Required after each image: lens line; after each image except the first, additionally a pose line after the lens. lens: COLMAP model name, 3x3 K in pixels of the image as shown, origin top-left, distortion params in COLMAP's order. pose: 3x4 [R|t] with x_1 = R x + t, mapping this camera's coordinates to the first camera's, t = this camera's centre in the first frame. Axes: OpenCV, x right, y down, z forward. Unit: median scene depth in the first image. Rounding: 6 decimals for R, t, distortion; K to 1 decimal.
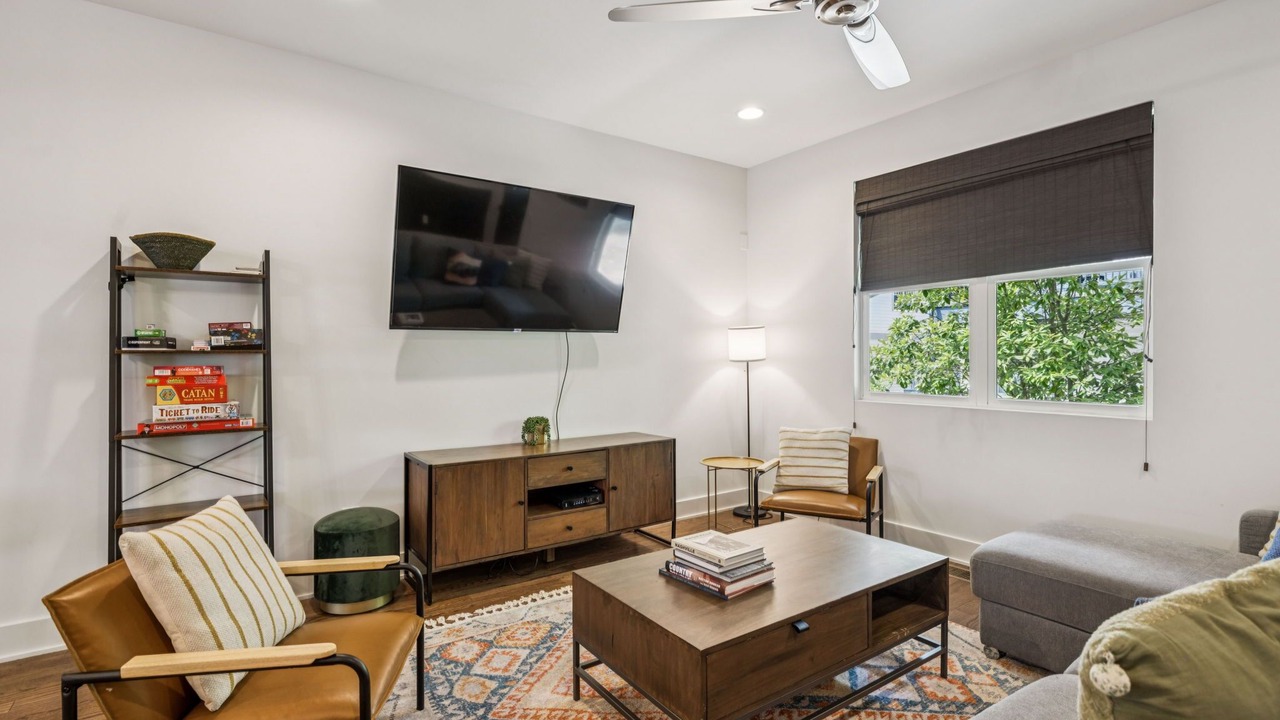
lens RADIAL K [[588.6, 0, 641.2], [0, 588.6, 363.4], [0, 0, 1]] dist [-0.003705, -0.000160]
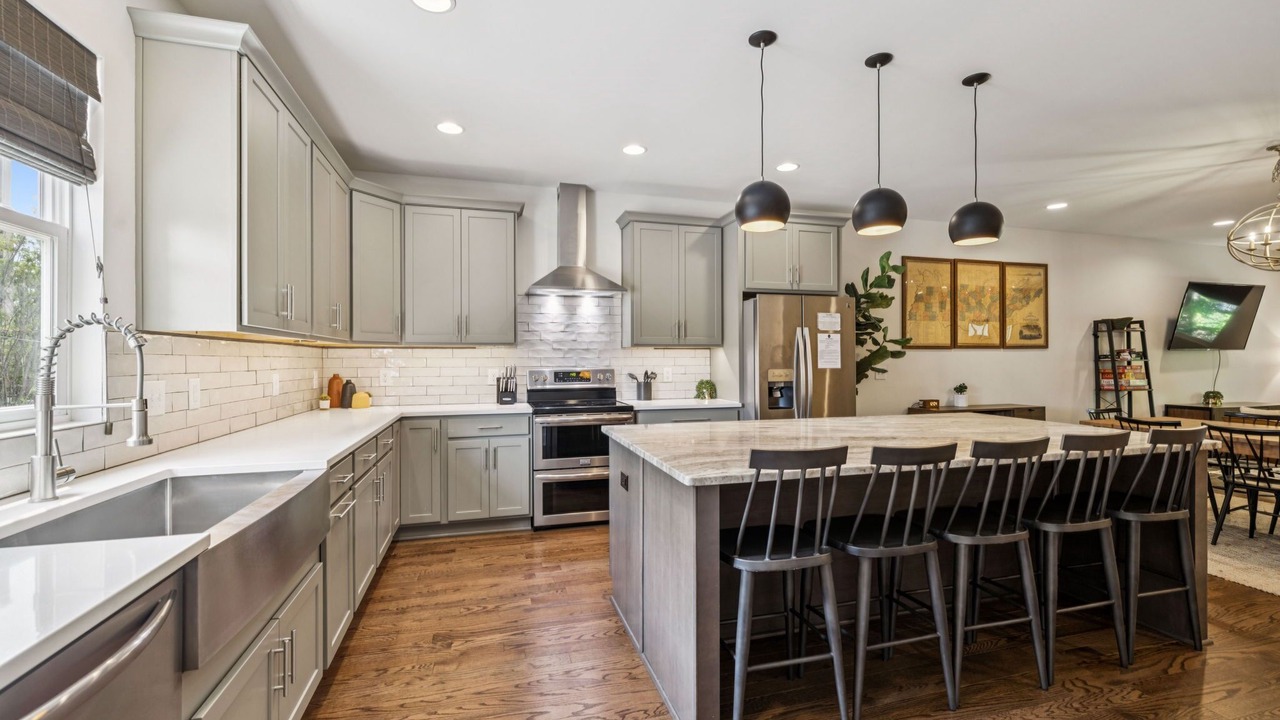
lens RADIAL K [[538.5, 0, 641.5], [0, 538.5, 359.0], [0, 0, 1]] dist [0.002158, 0.000295]
pose [[0.945927, -0.003504, -0.324361, -1.474922], [-0.001708, 0.999874, -0.015783, 0.010866], [0.324375, 0.015483, 0.945802, -1.460132]]
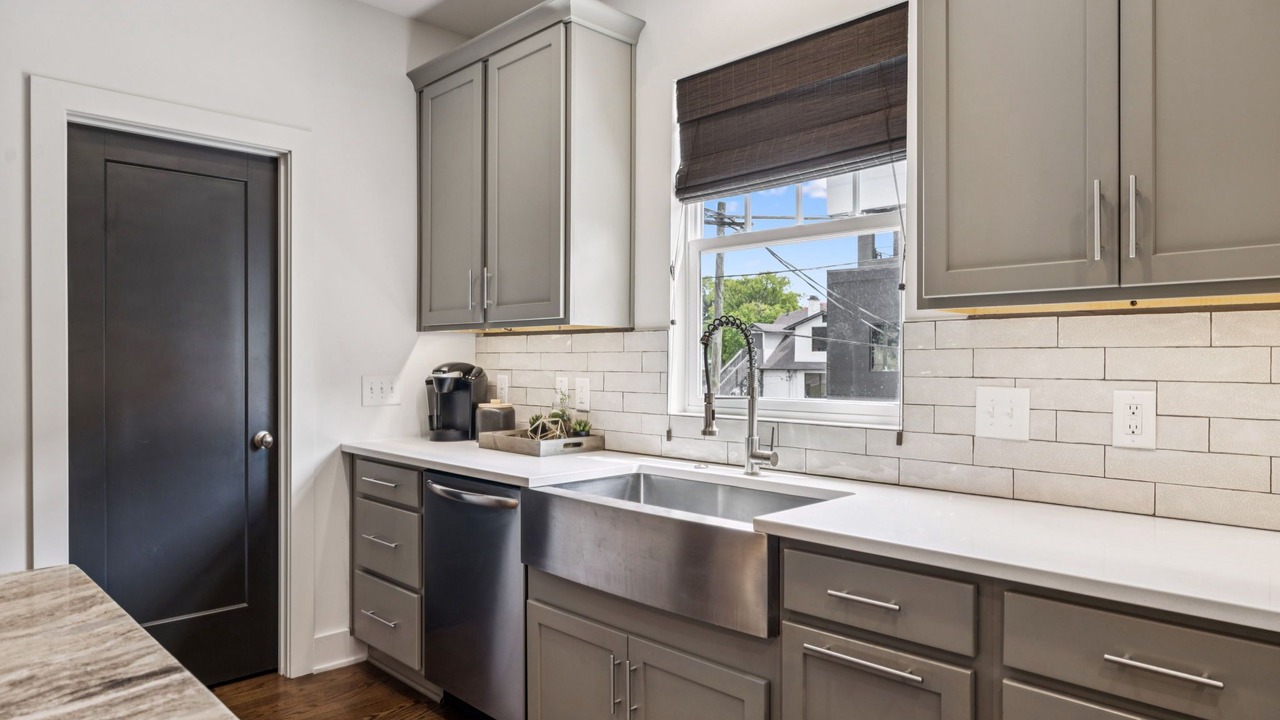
lens RADIAL K [[791.8, 0, 640.6], [0, 791.8, 362.4], [0, 0, 1]] dist [0.002112, 0.000468]
pose [[-0.985962, -0.002109, -0.166955, -1.798660], [-0.004736, 0.999871, 0.015337, 0.000658], [0.166902, 0.015913, -0.985845, -0.573828]]
